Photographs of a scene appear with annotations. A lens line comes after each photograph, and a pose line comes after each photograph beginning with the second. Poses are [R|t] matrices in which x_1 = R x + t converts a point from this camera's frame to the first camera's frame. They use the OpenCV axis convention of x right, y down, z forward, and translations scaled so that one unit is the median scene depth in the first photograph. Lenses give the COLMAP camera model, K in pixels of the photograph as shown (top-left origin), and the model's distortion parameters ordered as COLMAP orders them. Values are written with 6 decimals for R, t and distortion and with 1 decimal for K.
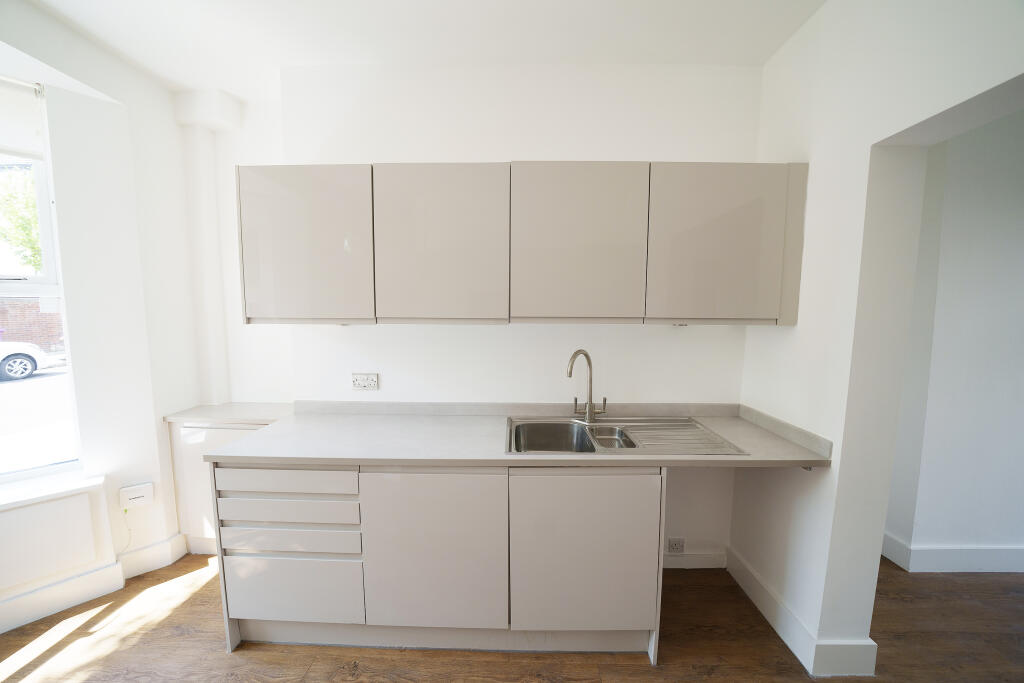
lens RADIAL K [[353.0, 0, 512.0], [0, 353.0, 341.5], [0, 0, 1]] dist [-0.018683, 0.000107]
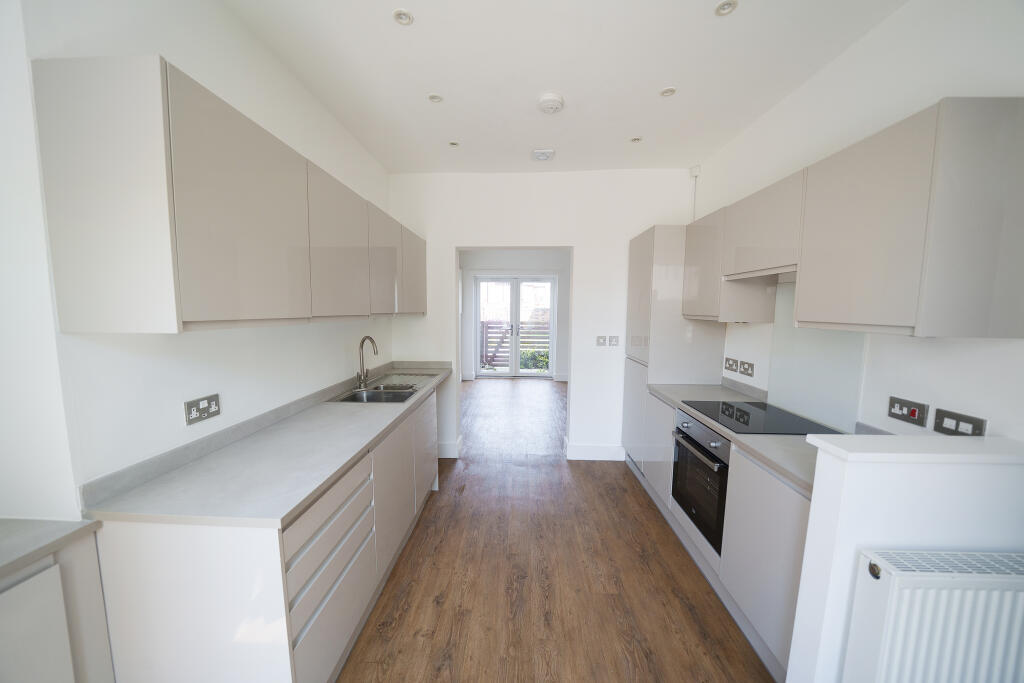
lens RADIAL K [[353.0, 0, 512.0], [0, 353.0, 341.5], [0, 0, 1]] dist [-0.018683, 0.000107]
pose [[0.011604, -0.094479, 0.995459, -1.339578], [0.083301, 0.992157, 0.093195, -0.042669], [-0.996457, 0.081841, 0.019383, 0.433141]]
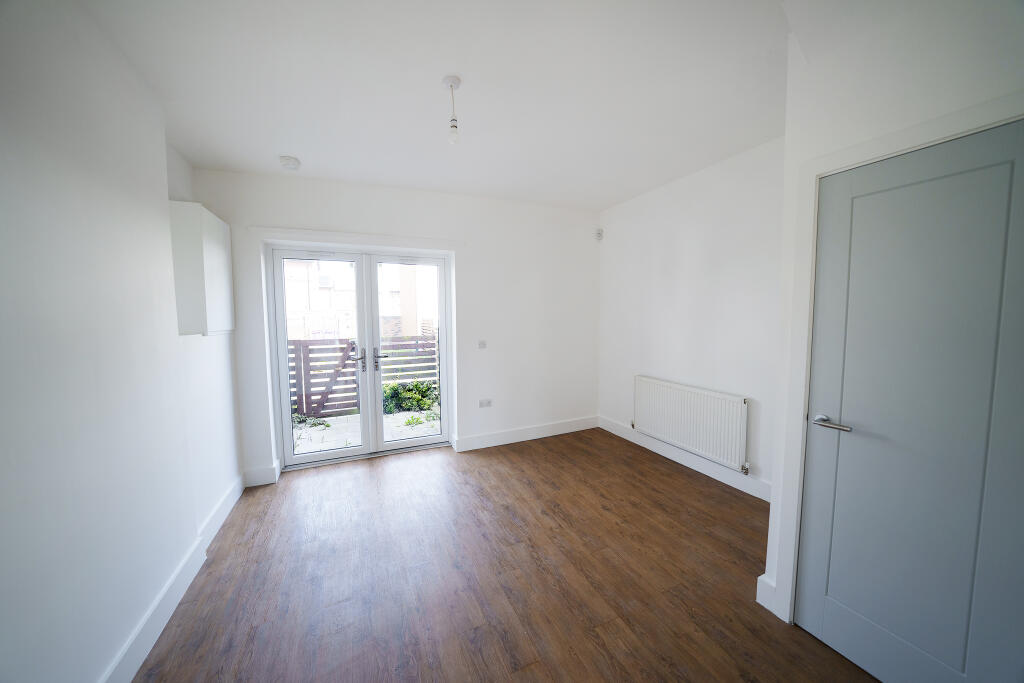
lens RADIAL K [[353.0, 0, 512.0], [0, 353.0, 341.5], [0, 0, 1]] dist [-0.018683, 0.000107]
pose [[-0.425369, -0.064213, 0.902739, 0.888140], [0.091141, 0.989369, 0.113321, -0.043863], [-0.900419, 0.130480, -0.414995, 0.576822]]
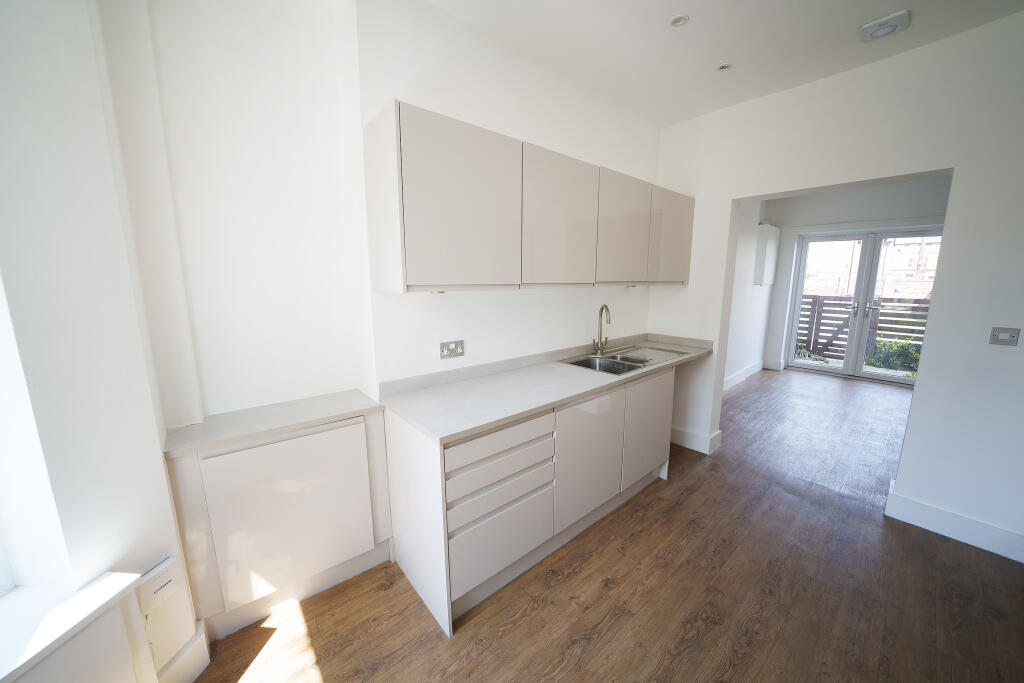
lens RADIAL K [[359.2, 0, 519.1], [0, 359.2, 337.0], [0, 0, 1]] dist [-0.020947, 0.000149]
pose [[0.743027, -0.110424, 0.660089, -1.147590], [0.061881, 0.993405, 0.096527, -0.008693], [-0.666394, -0.030875, 0.744960, 0.153130]]
